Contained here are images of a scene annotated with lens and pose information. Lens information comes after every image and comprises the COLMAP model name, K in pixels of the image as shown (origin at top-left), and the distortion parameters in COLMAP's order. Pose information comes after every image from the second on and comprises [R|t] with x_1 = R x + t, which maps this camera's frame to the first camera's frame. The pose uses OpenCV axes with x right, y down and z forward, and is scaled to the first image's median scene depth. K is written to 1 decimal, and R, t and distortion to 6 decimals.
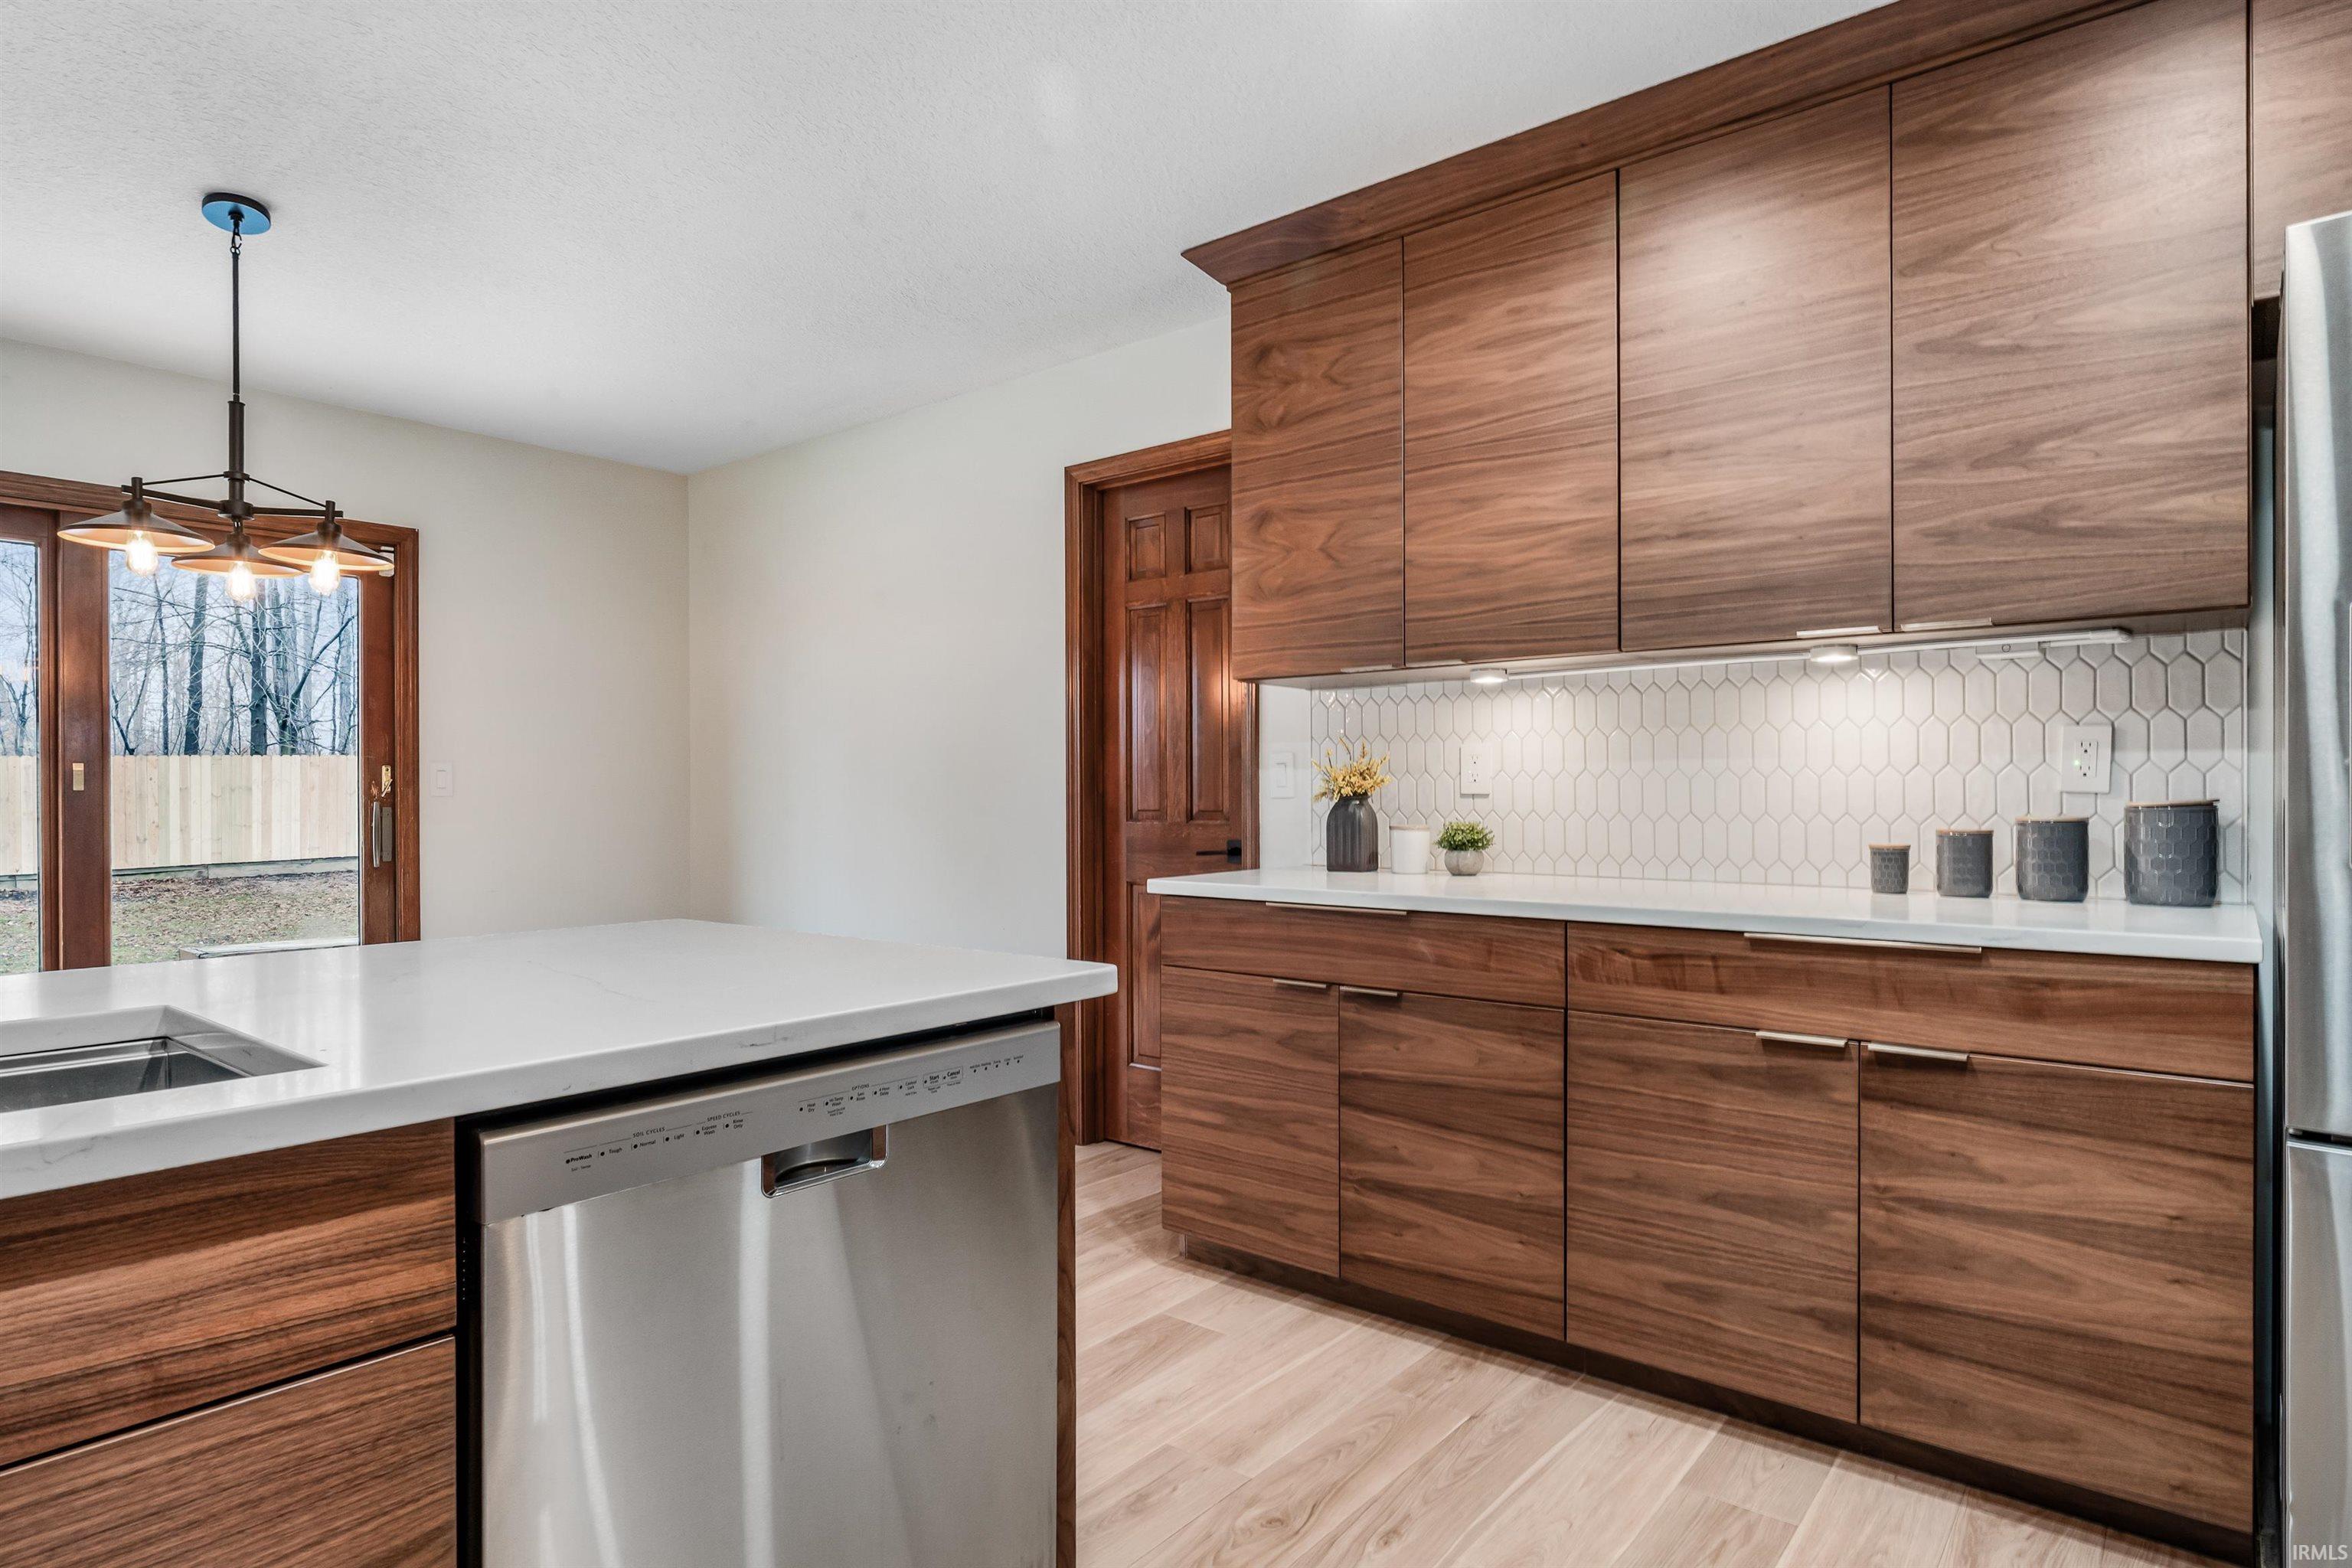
lens RADIAL K [[1287.0, 0, 1153.8], [0, 1287.0, 790.3], [0, 0, 1]] dist [-0.012603, 0.003525]
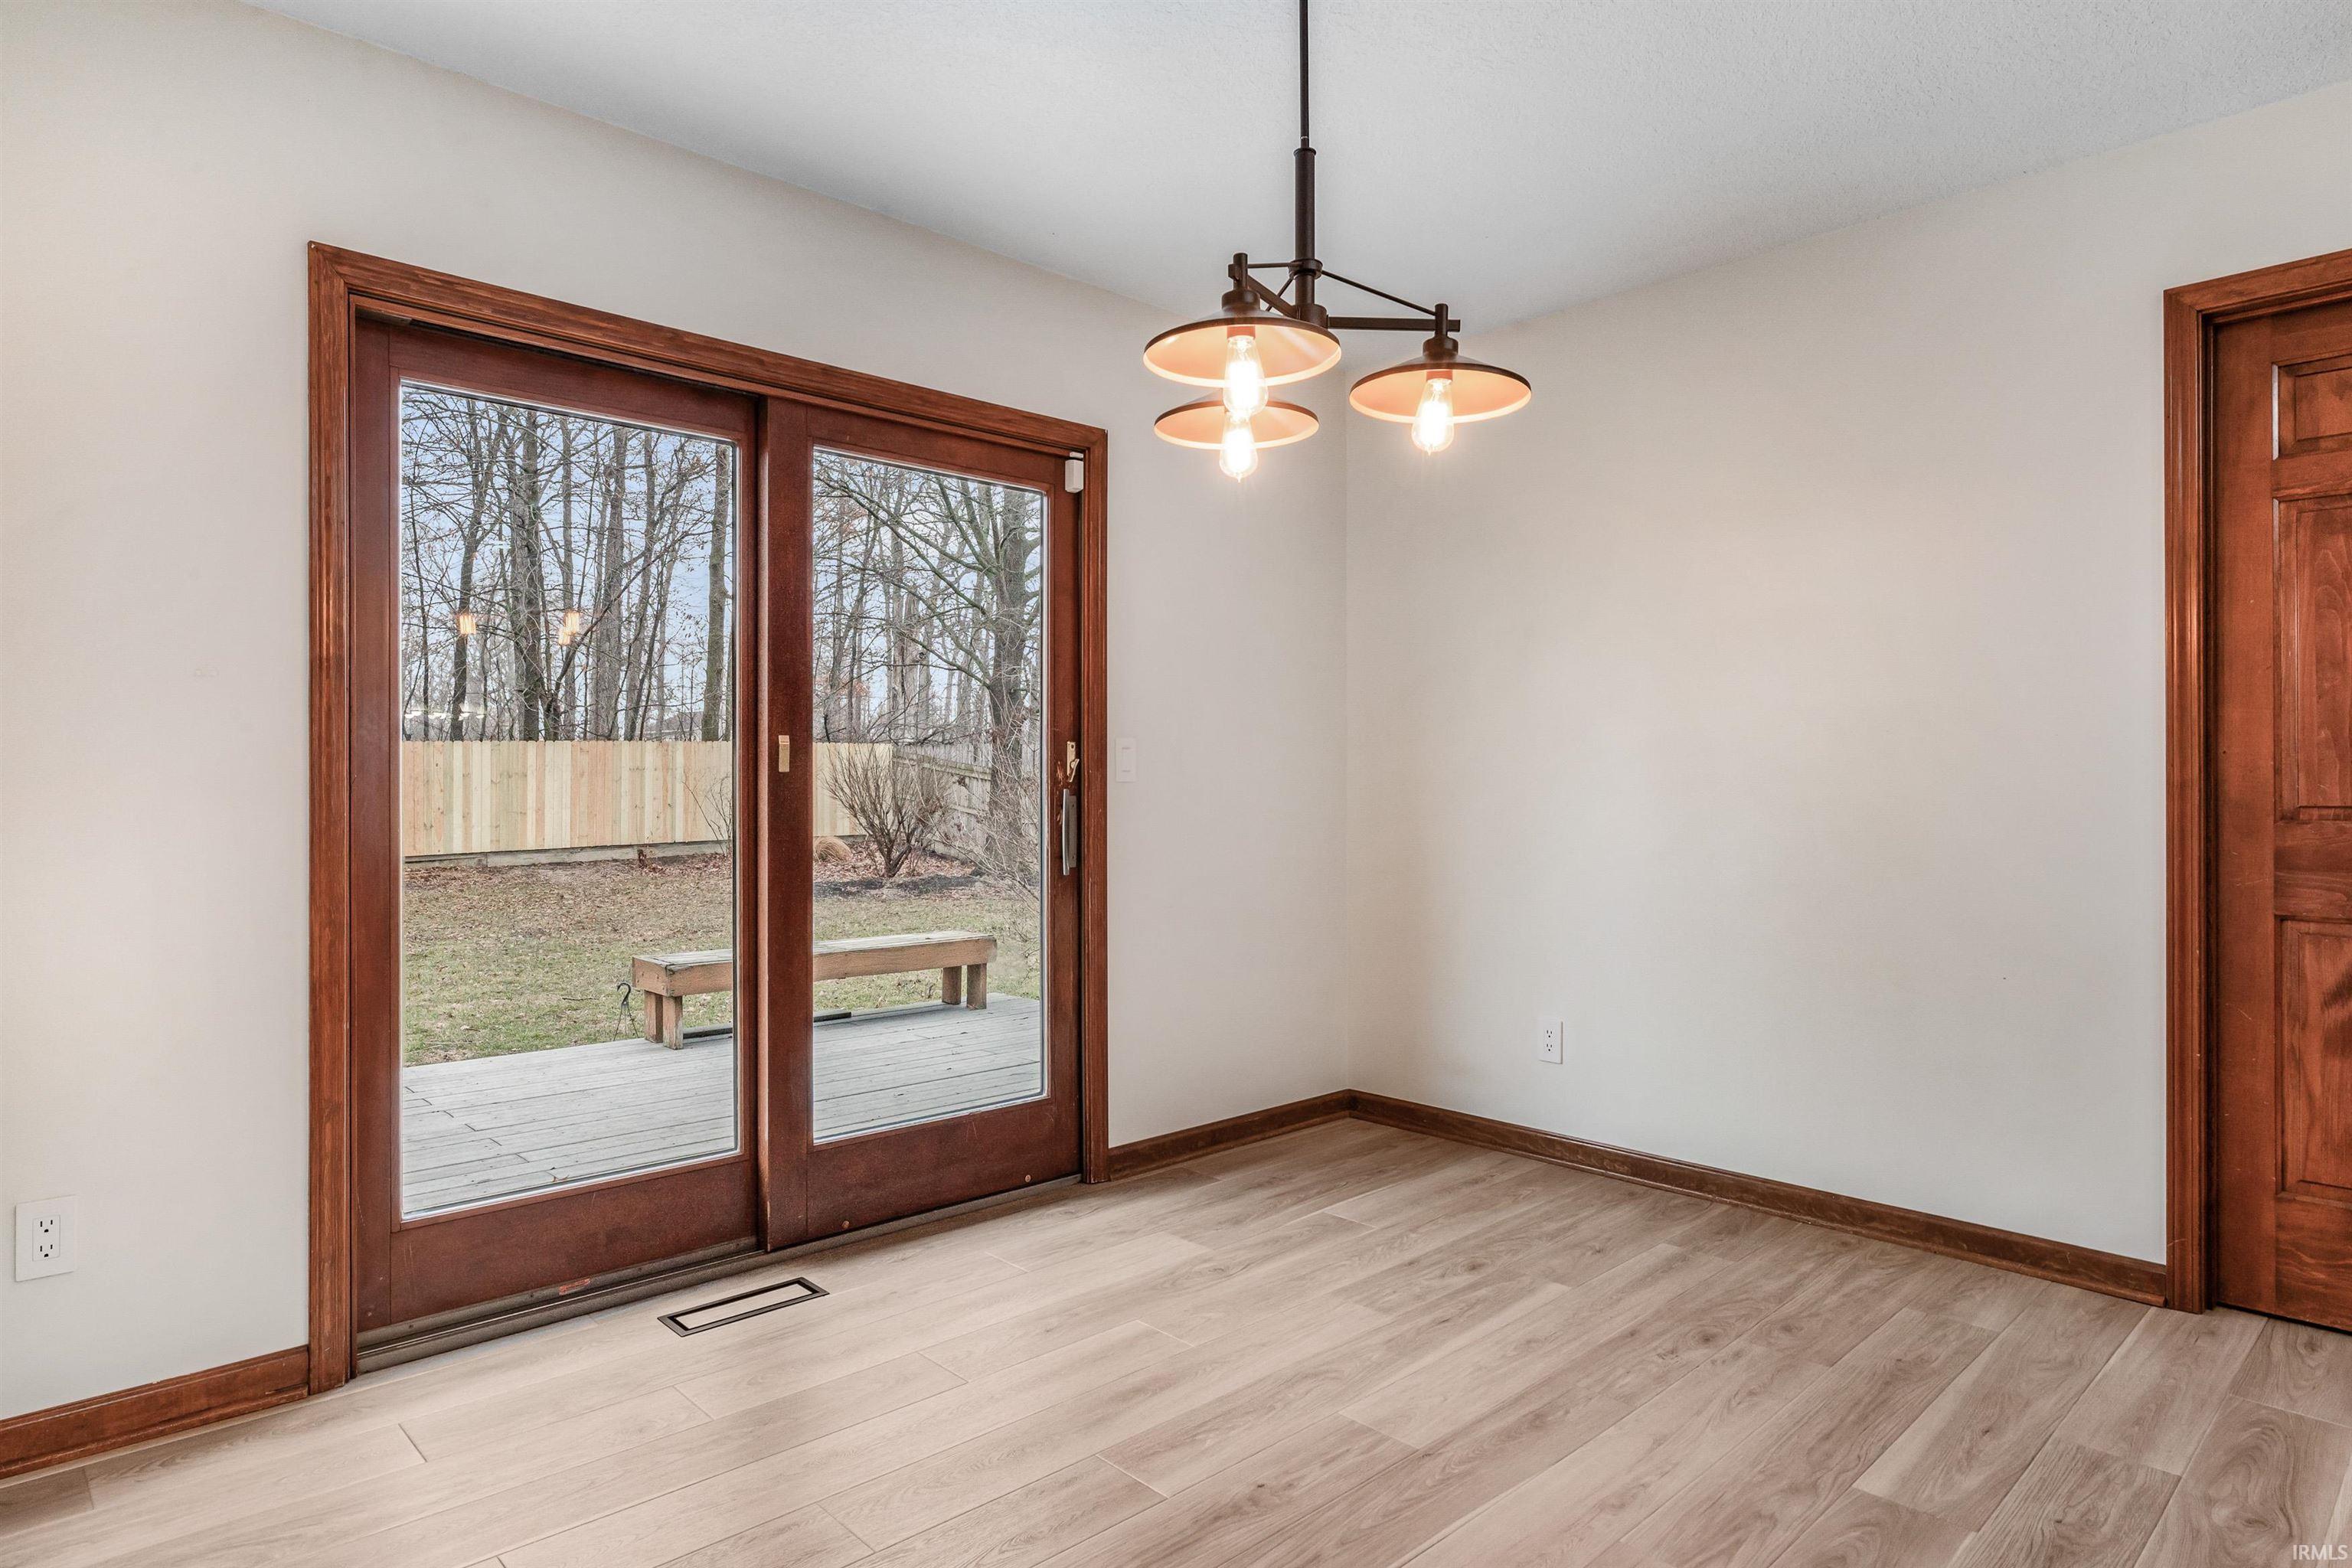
lens RADIAL K [[1324.6, 0, 1118.5], [0, 1324.6, 778.0], [0, 0, 1]] dist [0.006207, 0.004389]
pose [[0.991170, 0.003368, -0.132554, -0.888121], [-0.003572, 0.999993, -0.001304, 0.006484], [0.132549, 0.001766, 0.991175, 0.425340]]
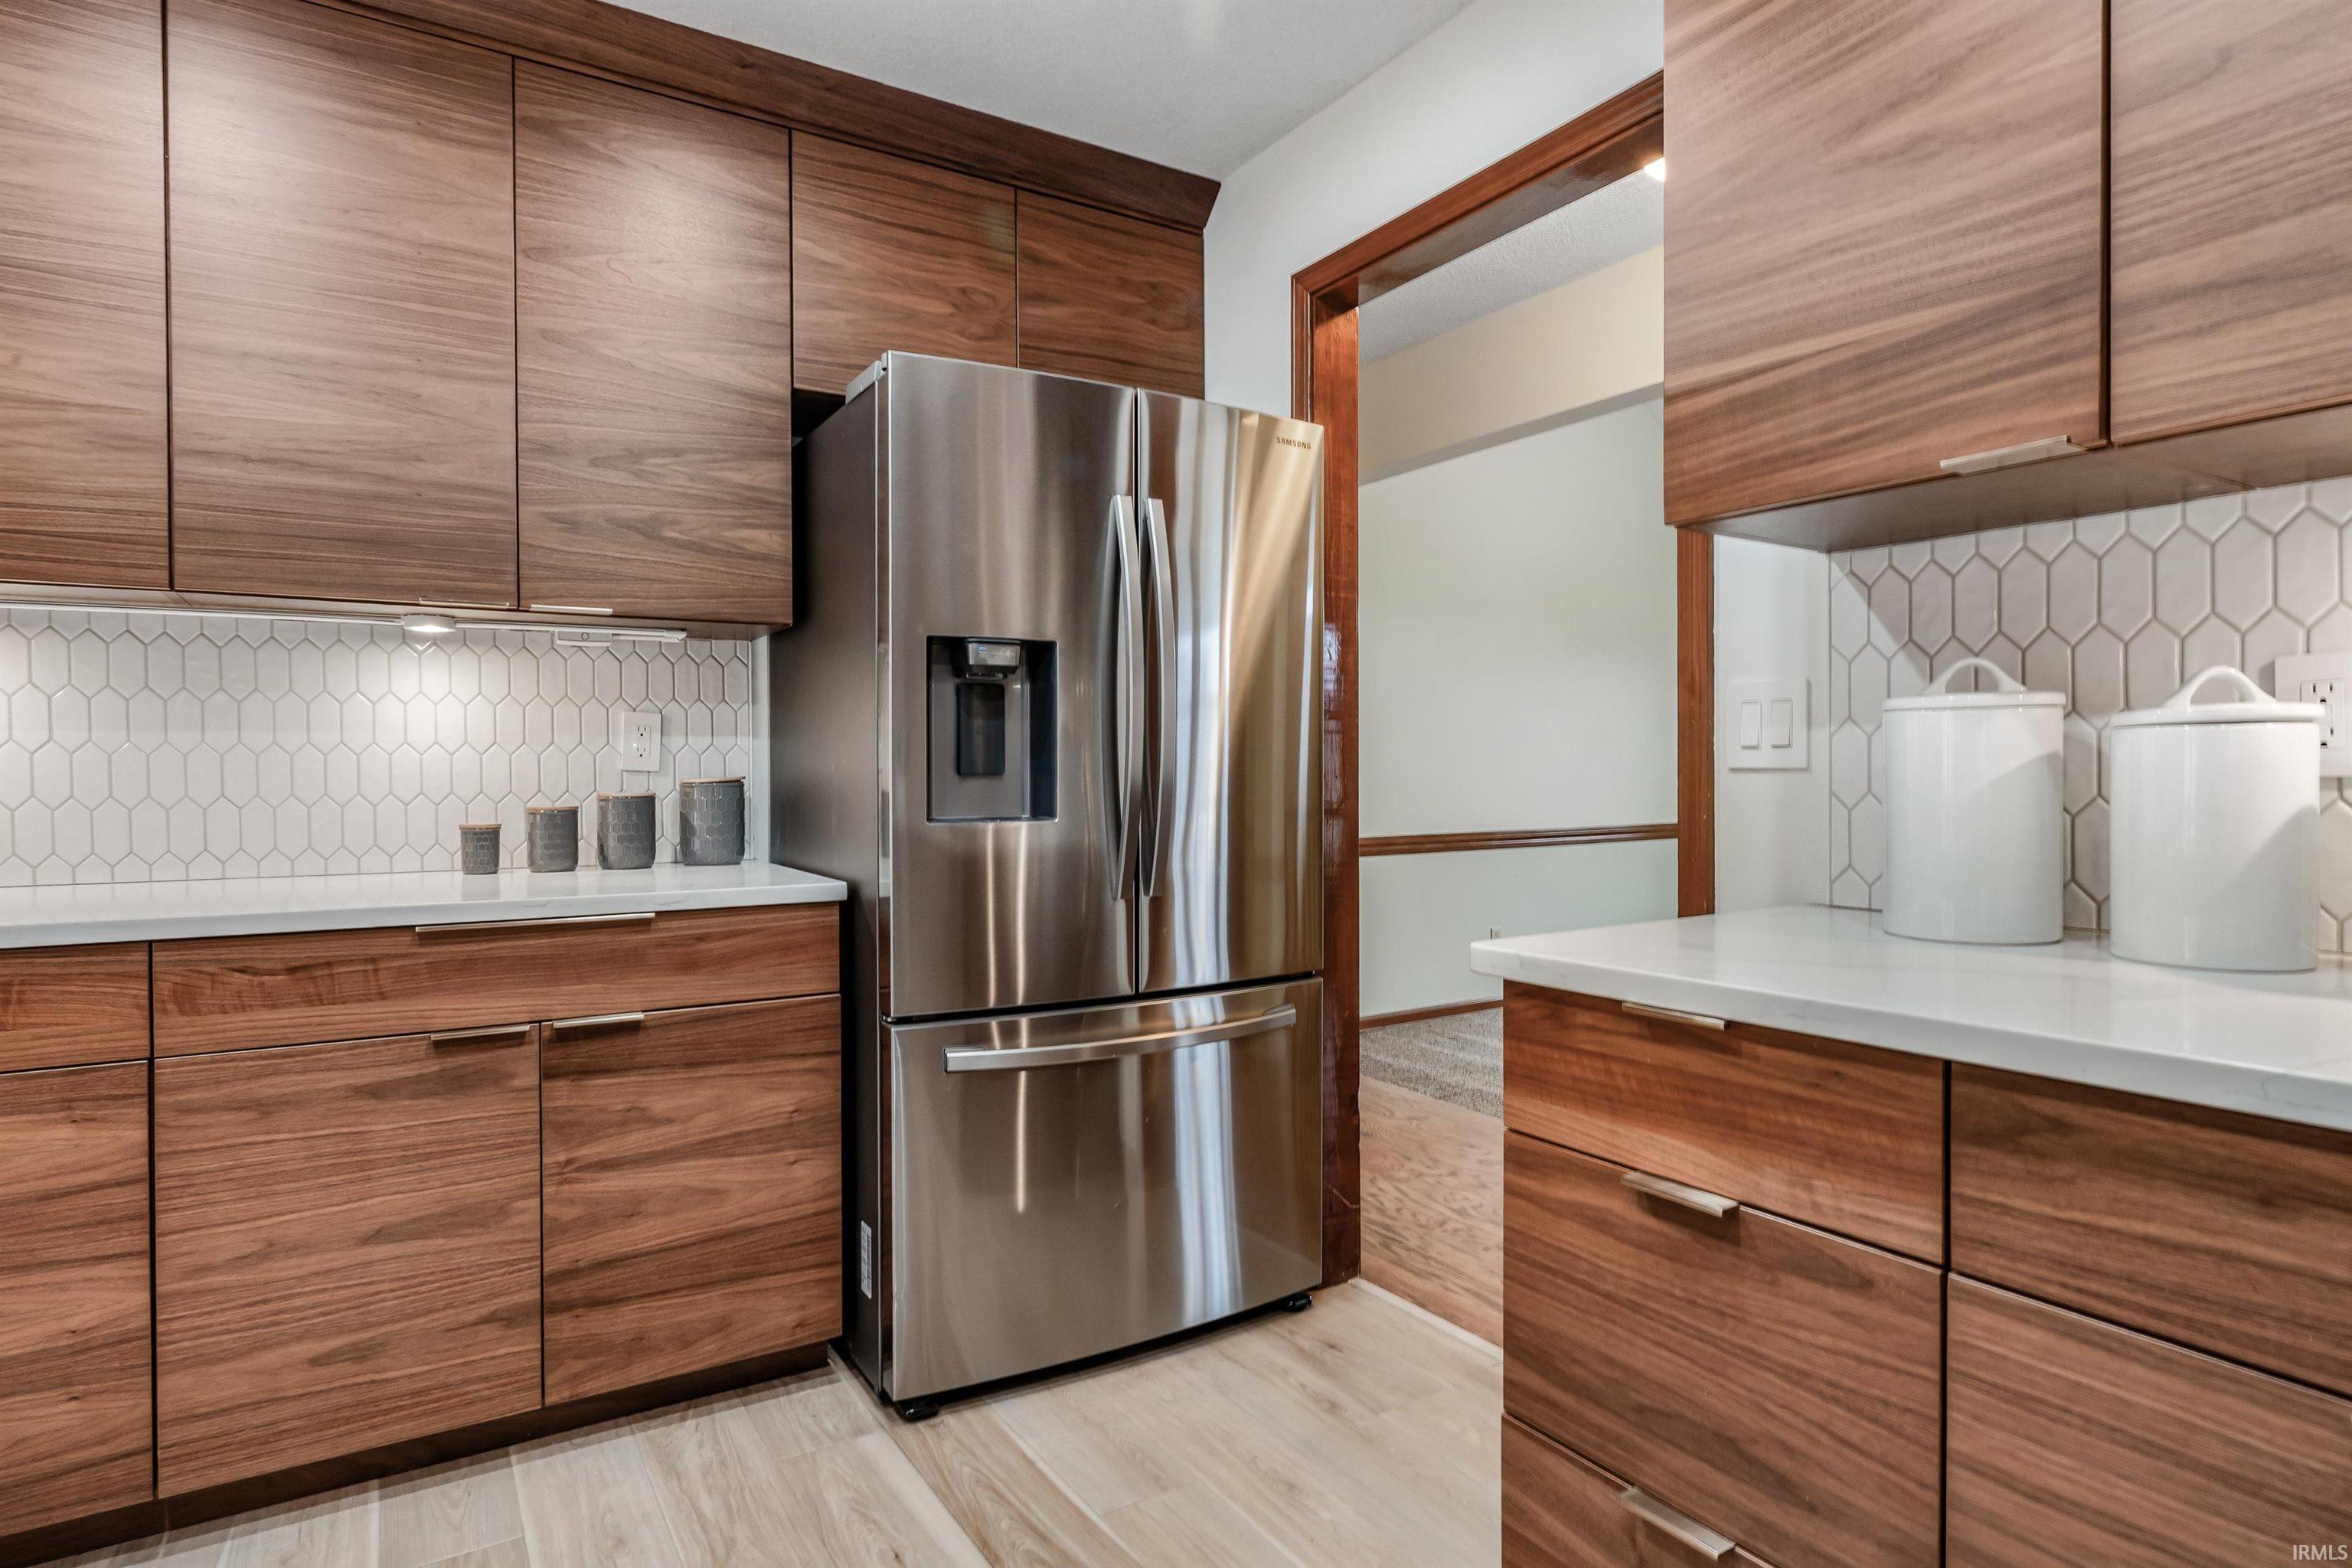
lens RADIAL K [[1287.0, 0, 1186.2], [0, 1287.0, 775.8], [0, 0, 1]] dist [-0.012603, 0.003525]
pose [[0.294845, -0.004510, 0.955534, -0.215784], [0.000415, 0.999989, 0.004591, 0.001133], [-0.955545, -0.000957, 0.294844, 0.201537]]
